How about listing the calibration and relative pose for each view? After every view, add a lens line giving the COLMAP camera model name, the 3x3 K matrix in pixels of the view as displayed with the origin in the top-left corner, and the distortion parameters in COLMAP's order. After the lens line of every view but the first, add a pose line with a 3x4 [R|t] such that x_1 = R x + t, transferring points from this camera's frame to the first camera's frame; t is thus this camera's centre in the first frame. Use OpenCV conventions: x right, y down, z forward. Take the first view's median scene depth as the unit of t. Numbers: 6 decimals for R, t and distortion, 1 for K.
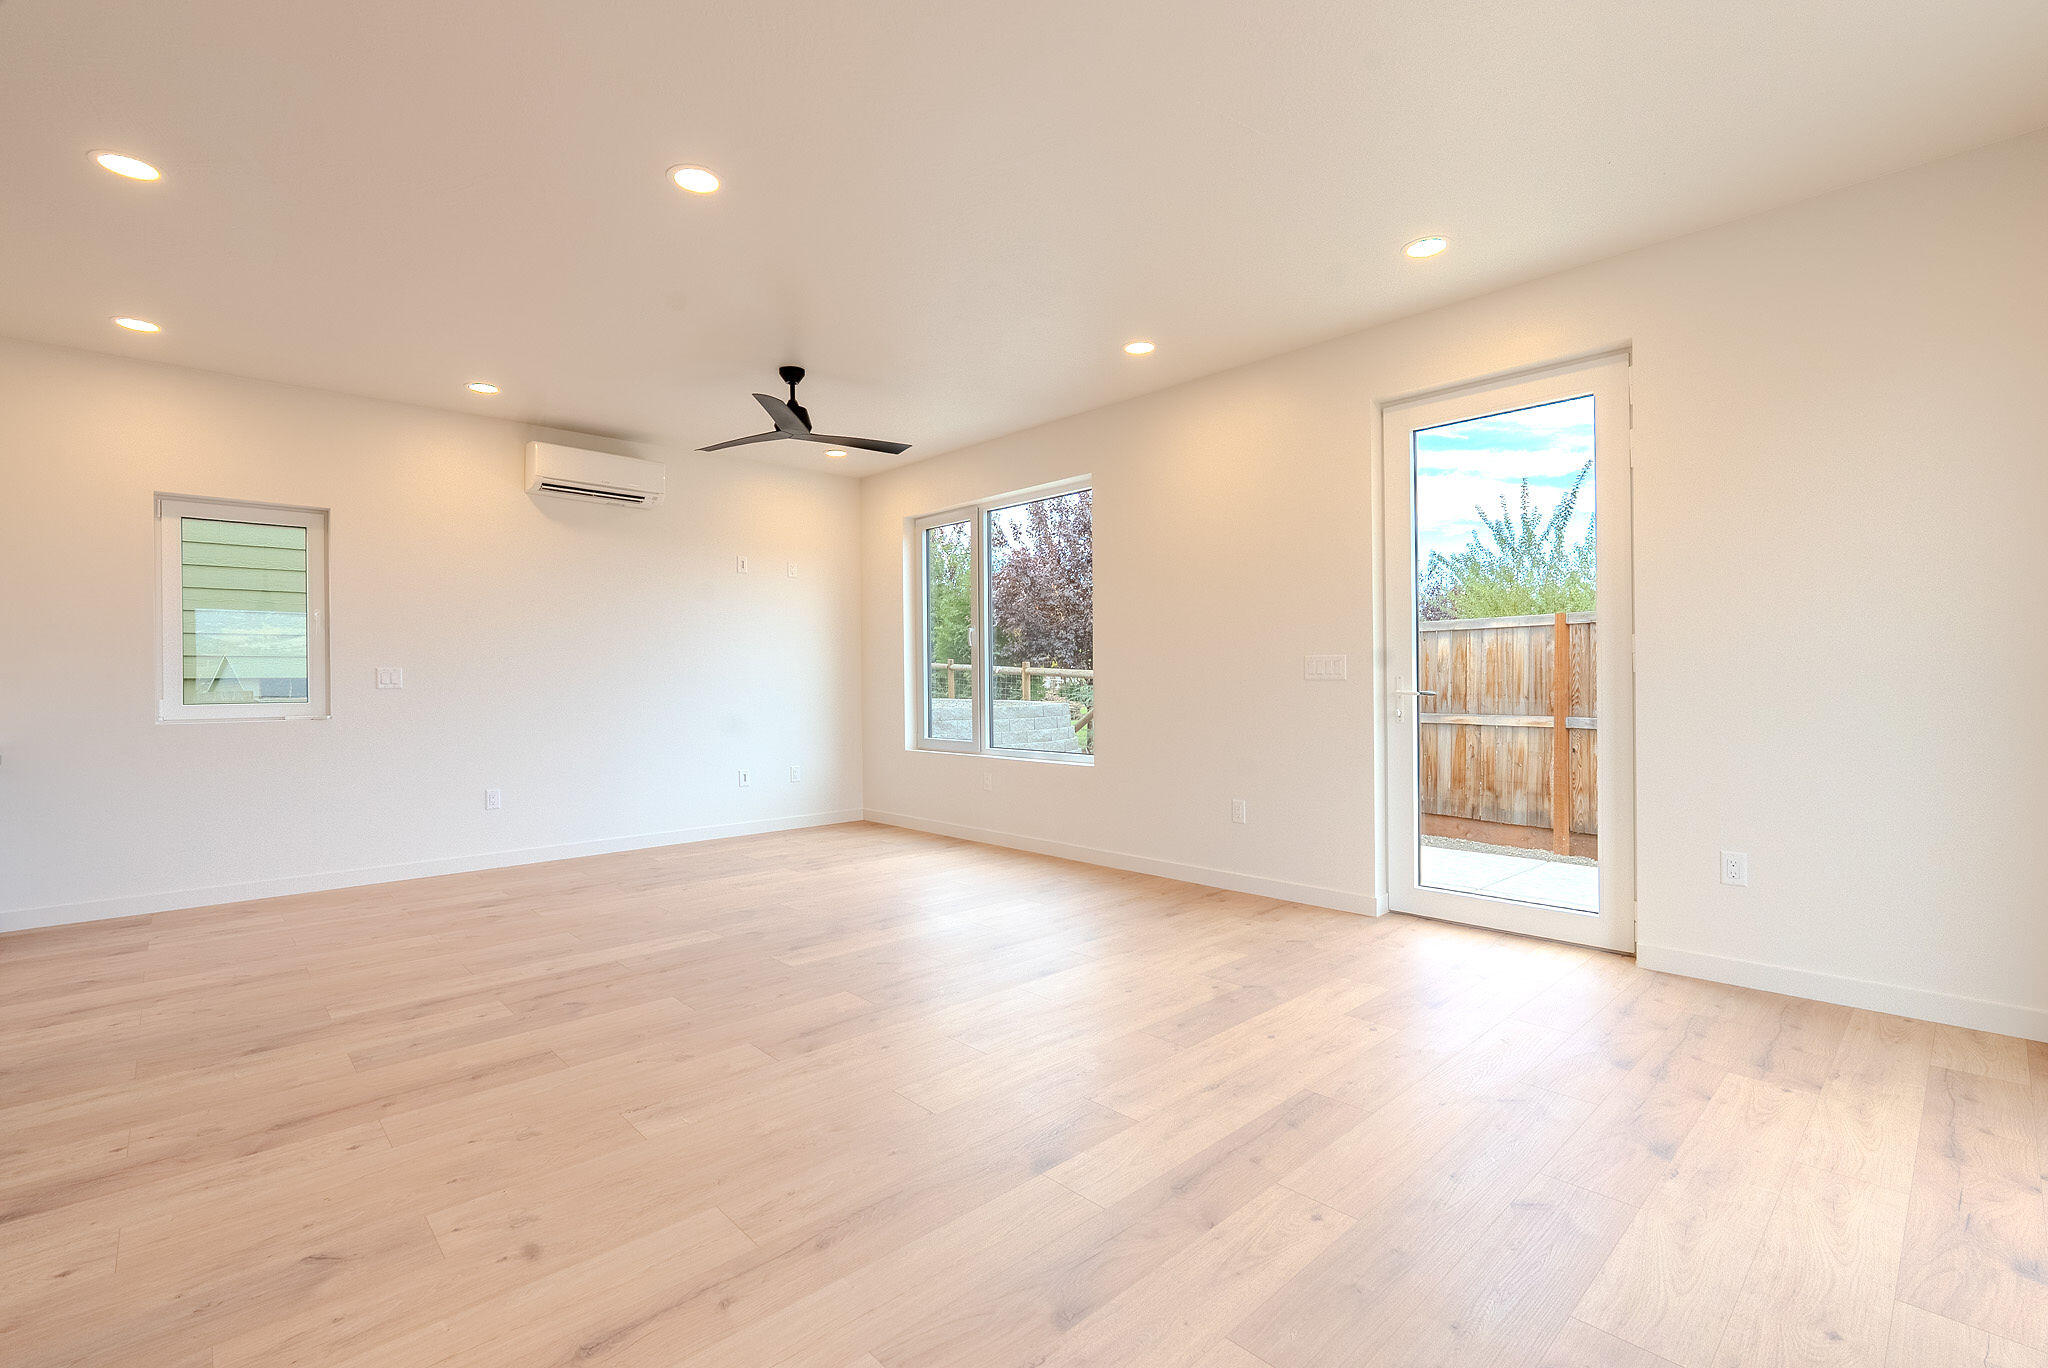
lens RADIAL K [[916.7, 0, 1030.2], [0, 916.7, 688.2], [0, 0, 1]] dist [-0.006187, 0.000200]
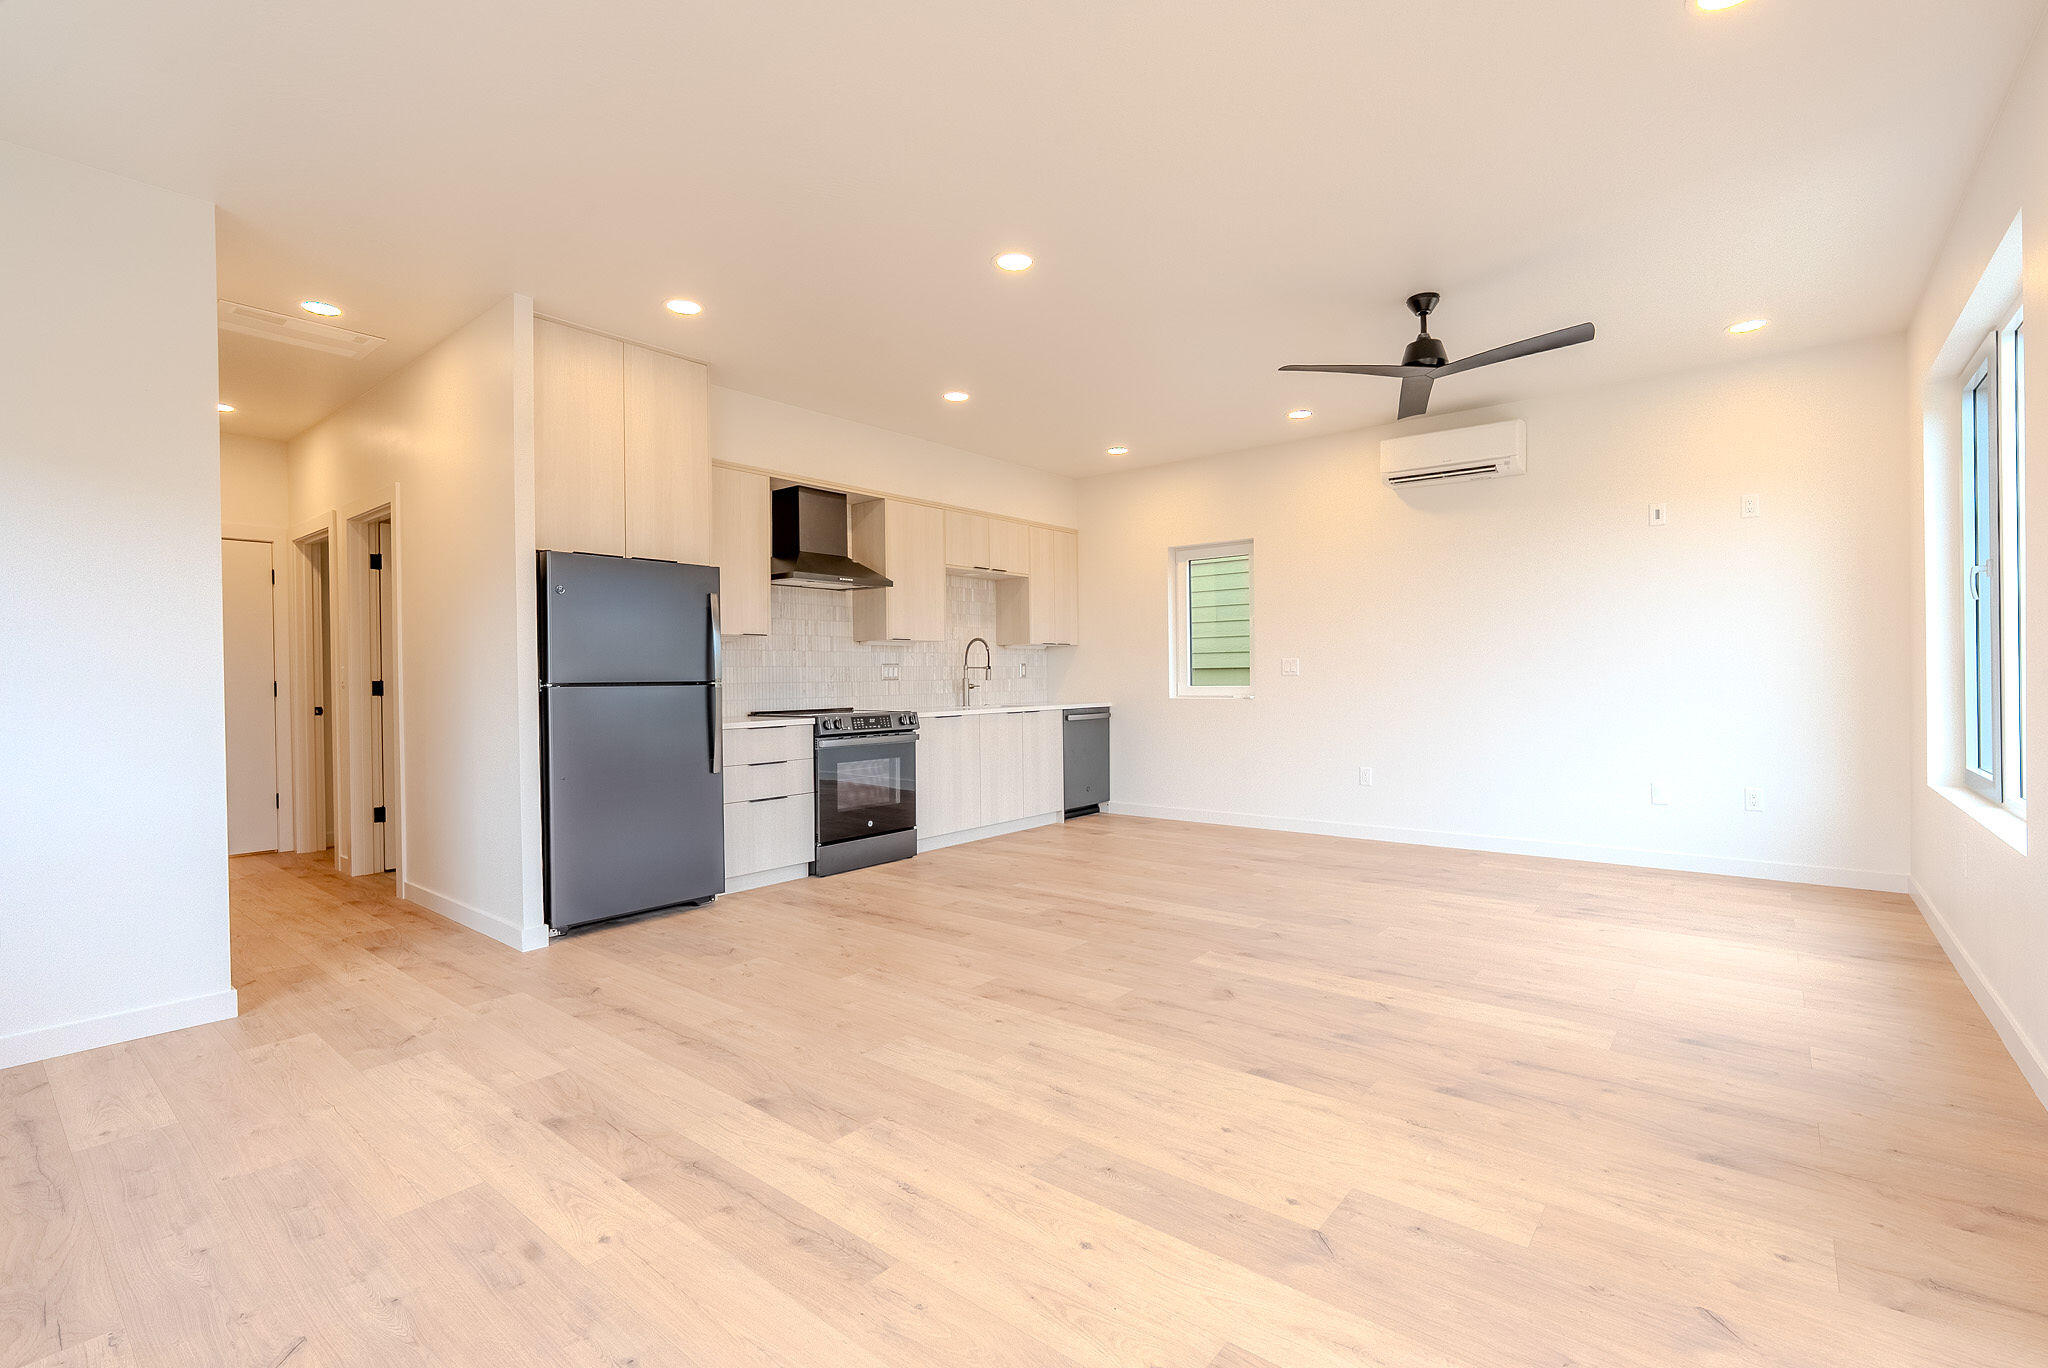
lens RADIAL K [[916.7, 0, 1023.2], [0, 916.7, 689.2], [0, 0, 1]] dist [-0.006187, 0.000200]
pose [[0.119705, 0.021549, -0.992576, 0.810064], [0.004824, 0.999740, 0.022287, -0.017263], [0.992798, -0.007456, 0.119570, 0.815117]]
